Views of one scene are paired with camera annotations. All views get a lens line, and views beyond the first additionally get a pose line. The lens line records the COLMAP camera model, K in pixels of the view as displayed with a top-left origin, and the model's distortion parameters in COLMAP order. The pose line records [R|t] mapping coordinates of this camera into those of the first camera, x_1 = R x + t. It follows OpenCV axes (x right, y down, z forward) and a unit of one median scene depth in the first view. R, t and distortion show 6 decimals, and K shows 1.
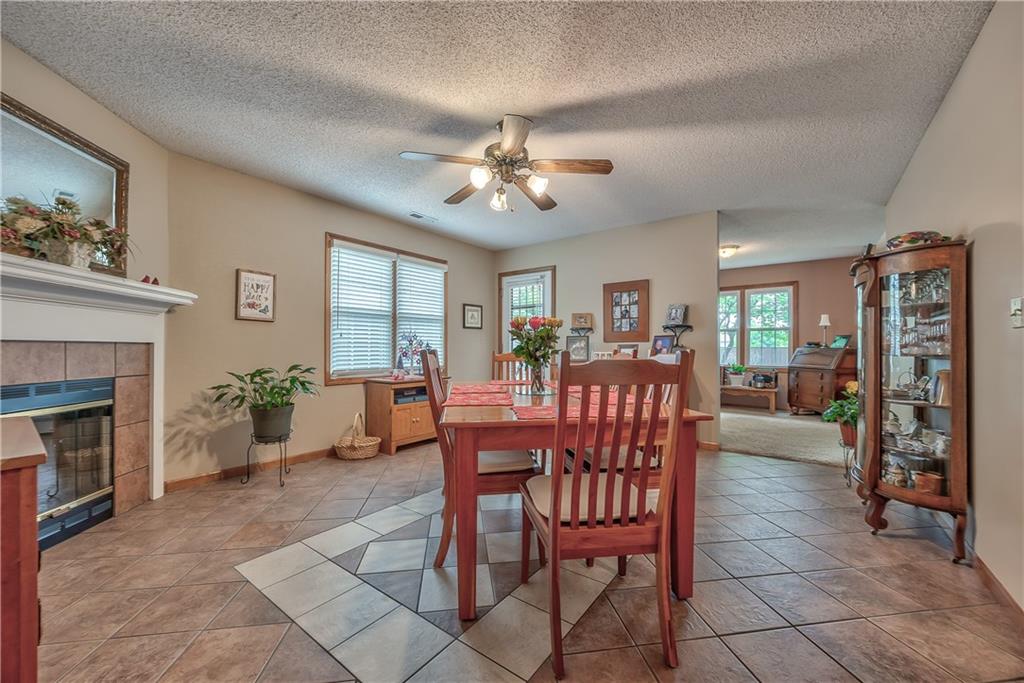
lens RADIAL K [[386.7, 0, 512.0], [0, 386.7, 341.5], [0, 0, 1]] dist [-0.000727, -0.000107]
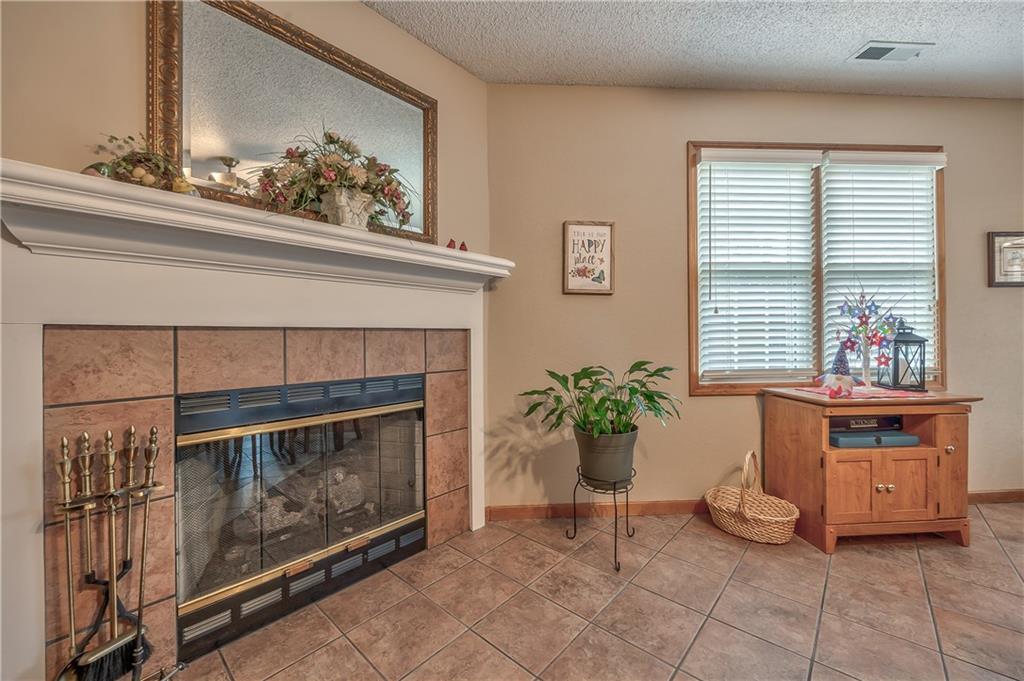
lens RADIAL K [[401.1, 0, 512.0], [0, 401.1, 340.5], [0, 0, 1]] dist [-0.003563, 0.000021]
pose [[0.639084, 0.002723, -0.769132, -0.226391], [0.023493, 0.999458, 0.023060, 0.009052], [0.768778, -0.032806, 0.638673, 0.489601]]
